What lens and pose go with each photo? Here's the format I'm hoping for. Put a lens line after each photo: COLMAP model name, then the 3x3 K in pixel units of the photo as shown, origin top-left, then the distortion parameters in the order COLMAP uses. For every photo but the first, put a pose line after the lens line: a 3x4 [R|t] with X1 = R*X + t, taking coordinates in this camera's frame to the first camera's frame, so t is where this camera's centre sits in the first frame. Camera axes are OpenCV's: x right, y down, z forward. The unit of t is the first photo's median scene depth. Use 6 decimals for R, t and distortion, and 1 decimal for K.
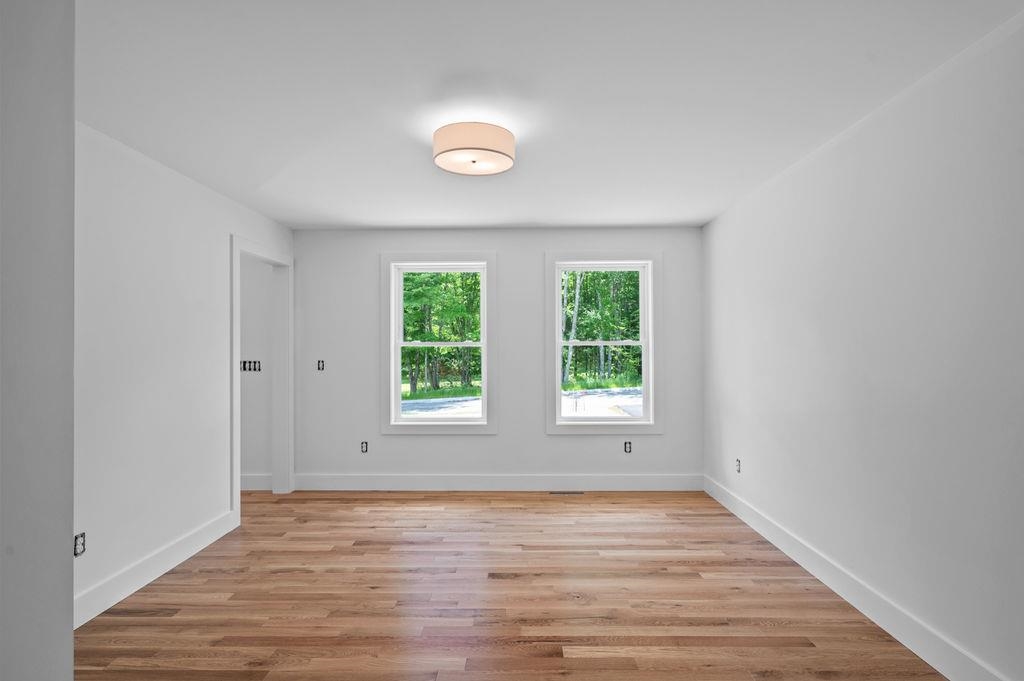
lens RADIAL K [[518.0, 0, 512.0], [0, 518.0, 340.5], [0, 0, 1]] dist [-0.001255, -0.000409]
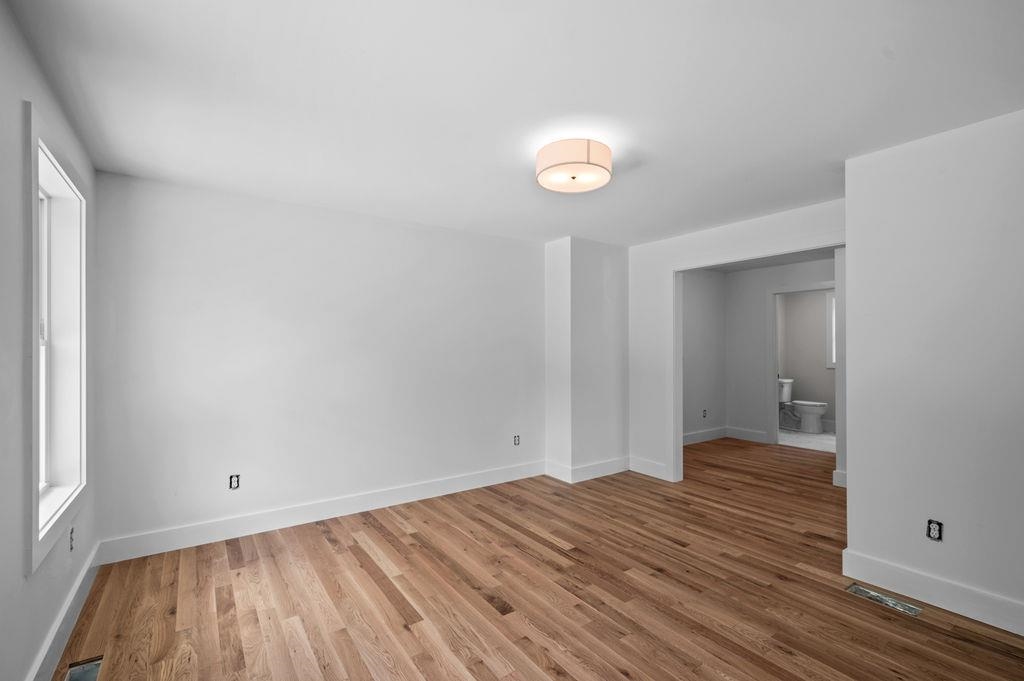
lens RADIAL K [[460.3, 0, 513.6], [0, 460.3, 347.3], [0, 0, 1]] dist [-0.000057, 0.000018]
pose [[-0.584732, 0.008664, 0.811181, -0.678714], [-0.005190, 0.999883, -0.014421, 0.020396], [-0.811210, -0.012643, -0.584618, 1.449050]]
